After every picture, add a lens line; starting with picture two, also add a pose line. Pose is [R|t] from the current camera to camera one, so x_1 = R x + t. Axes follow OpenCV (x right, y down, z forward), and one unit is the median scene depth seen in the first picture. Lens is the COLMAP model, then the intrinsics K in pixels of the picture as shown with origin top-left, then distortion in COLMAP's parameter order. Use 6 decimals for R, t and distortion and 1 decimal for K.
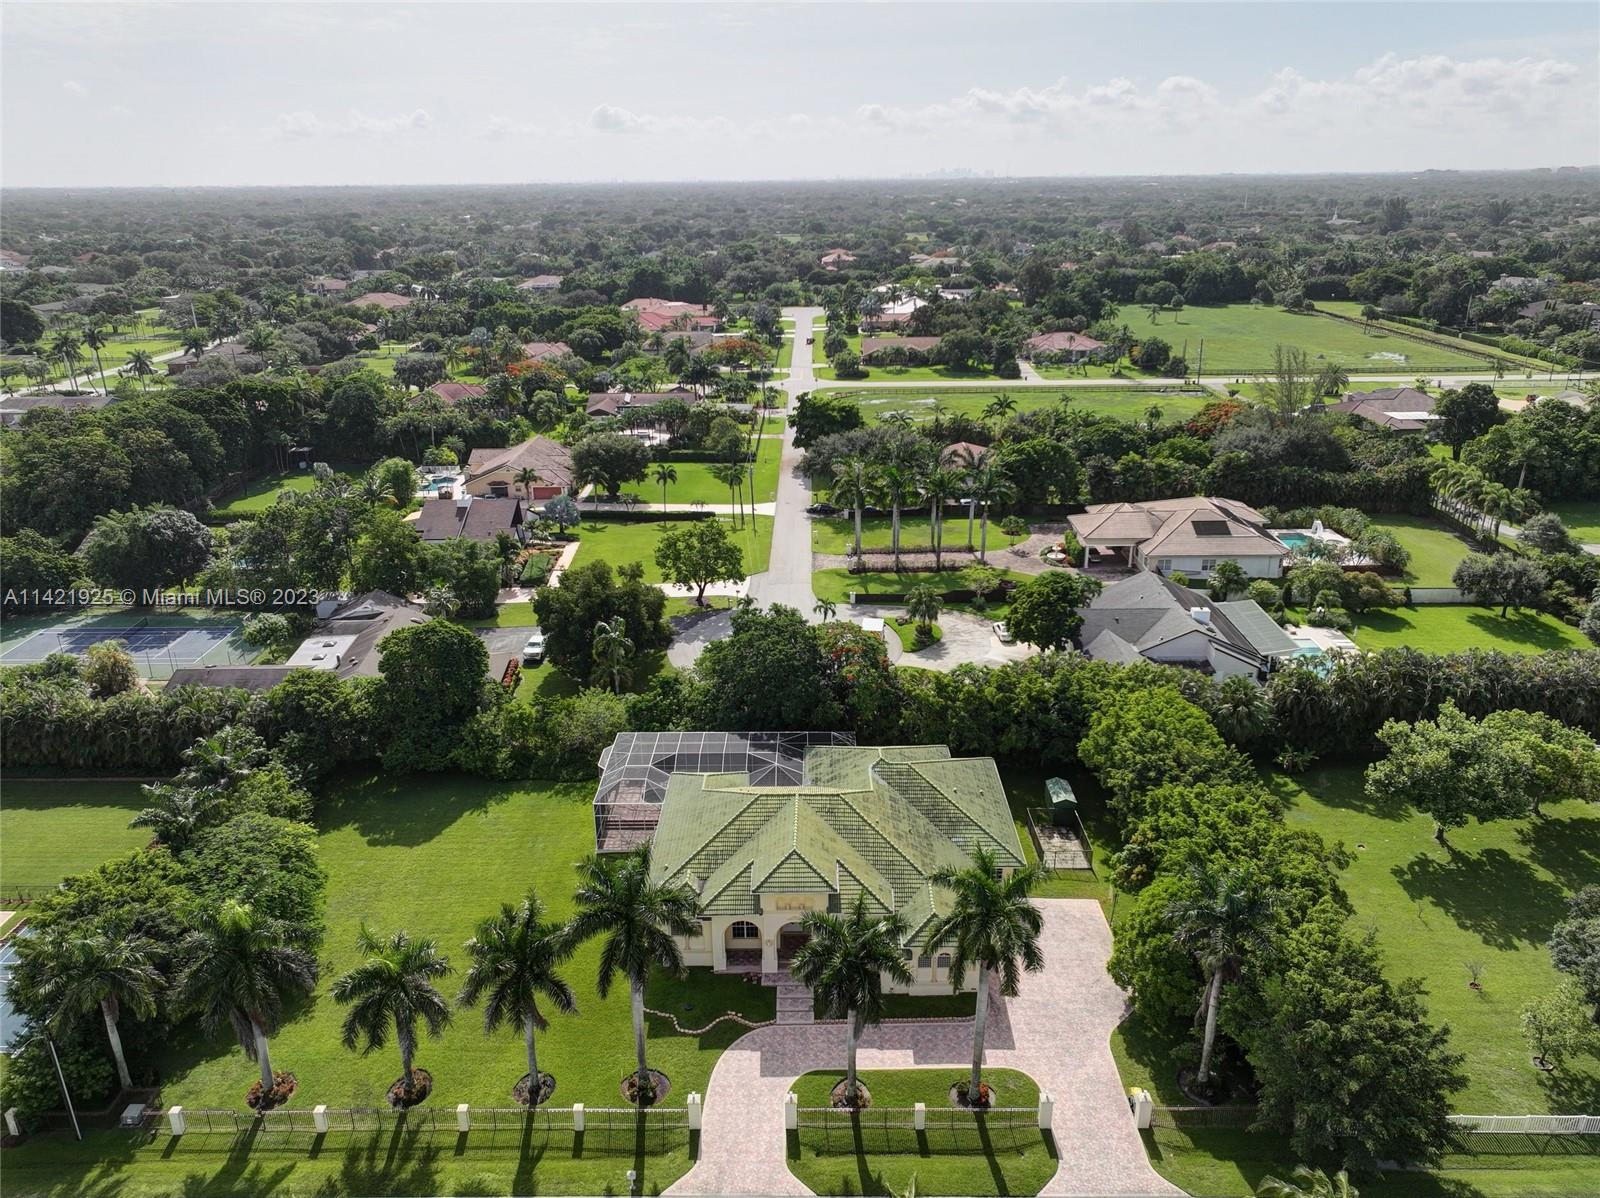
lens RADIAL K [[1124.0, 0, 800.0], [0, 1124.0, 599.0], [0, 0, 1]] dist [-0.006664, 0.024104]
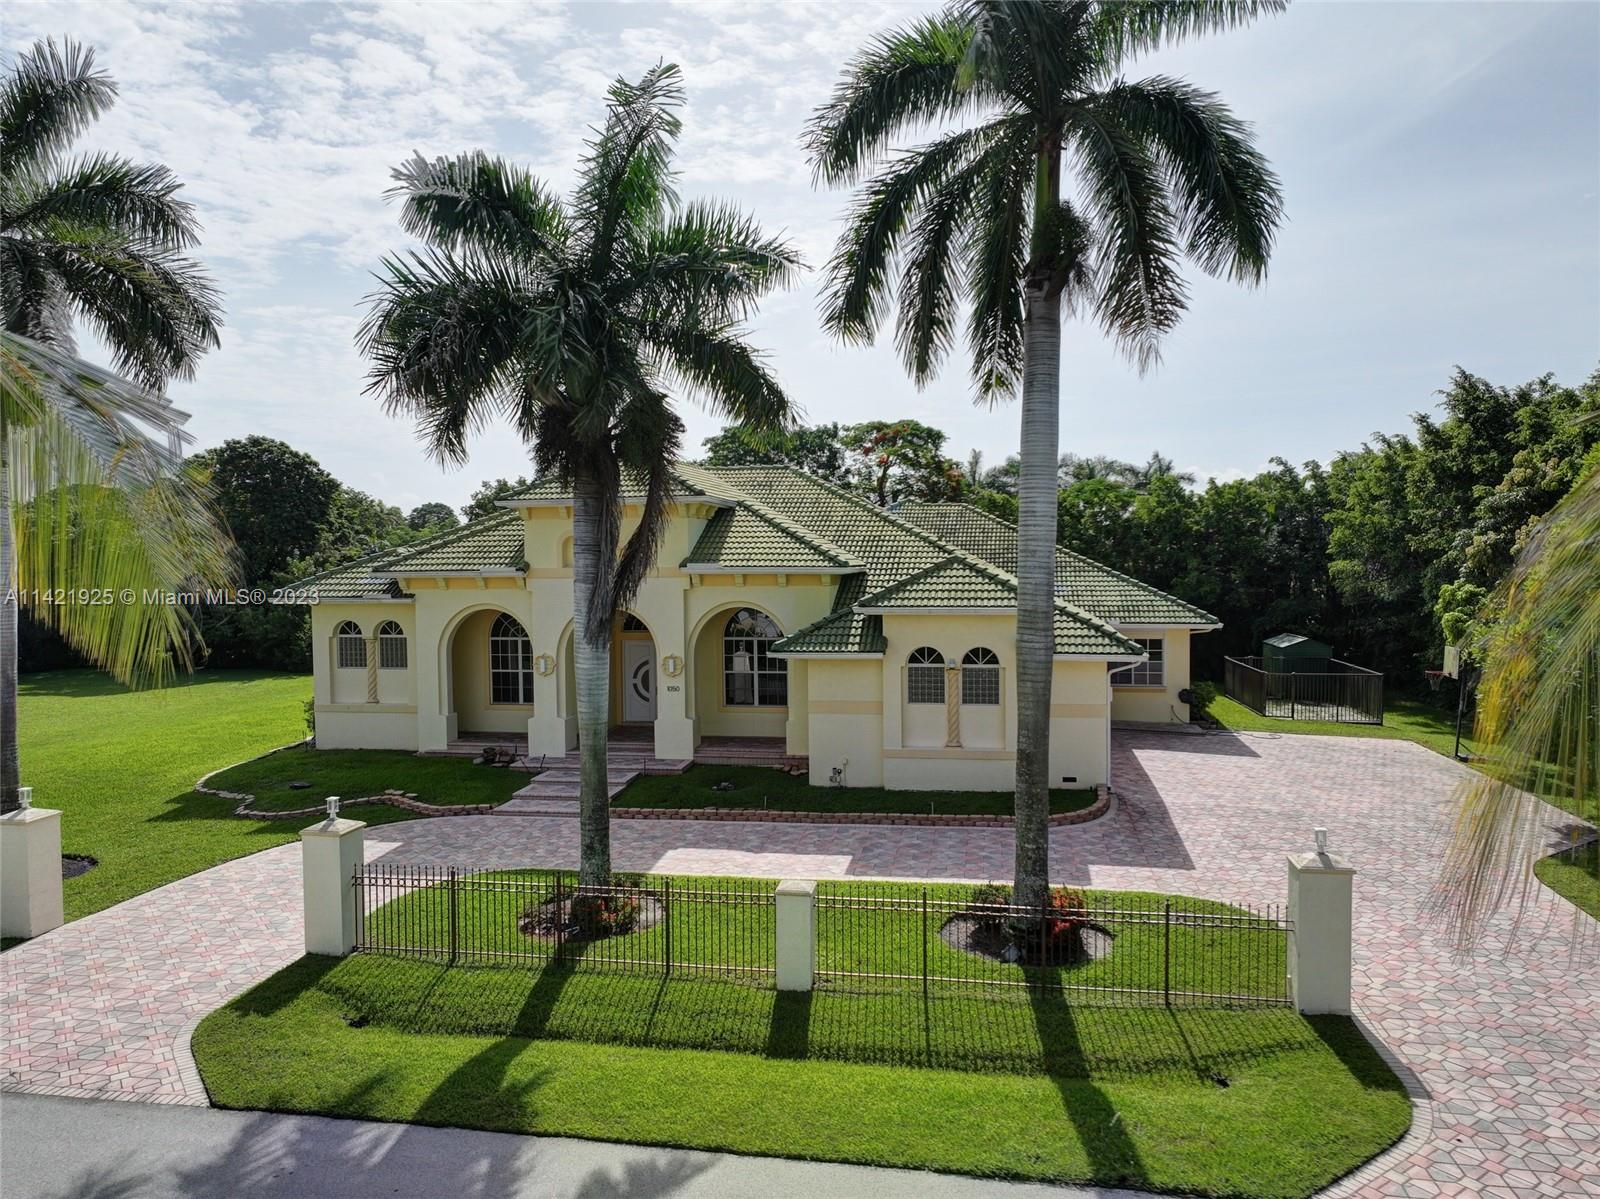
lens RADIAL K [[1124.0, 0, 800.0], [0, 1124.0, 599.5], [0, 0, 1]] dist [-0.006664, 0.024104]
pose [[0.985649, 0.007918, -0.168620, 0.109352], [-0.059936, 0.950230, -0.305729, 0.340471], [0.157807, 0.311448, 0.937068, 0.539106]]
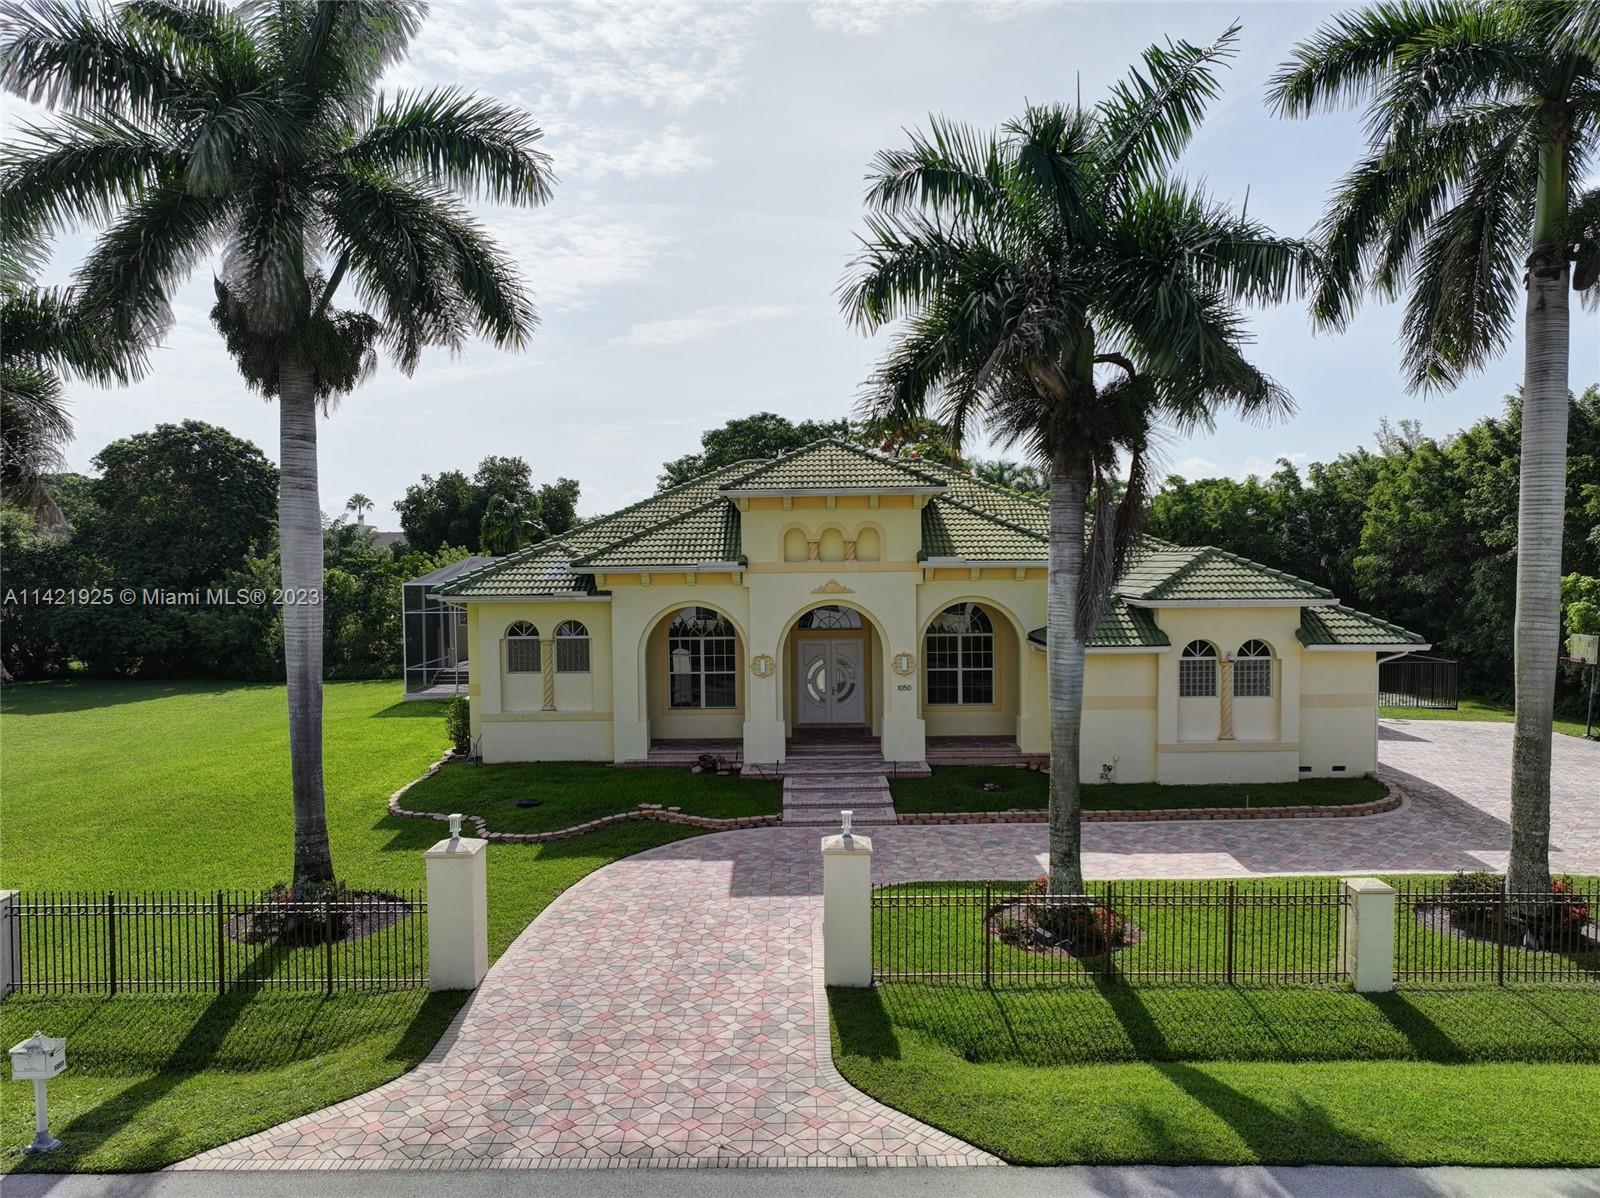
lens RADIAL K [[1124.0, 0, 800.0], [0, 1124.0, 599.0], [0, 0, 1]] dist [-0.006664, 0.024104]
pose [[0.999998, 0.000399, 0.002072, -0.013675], [0.000267, 0.950148, -0.311800, 0.341521], [-0.002093, 0.311800, 0.950145, 0.542633]]
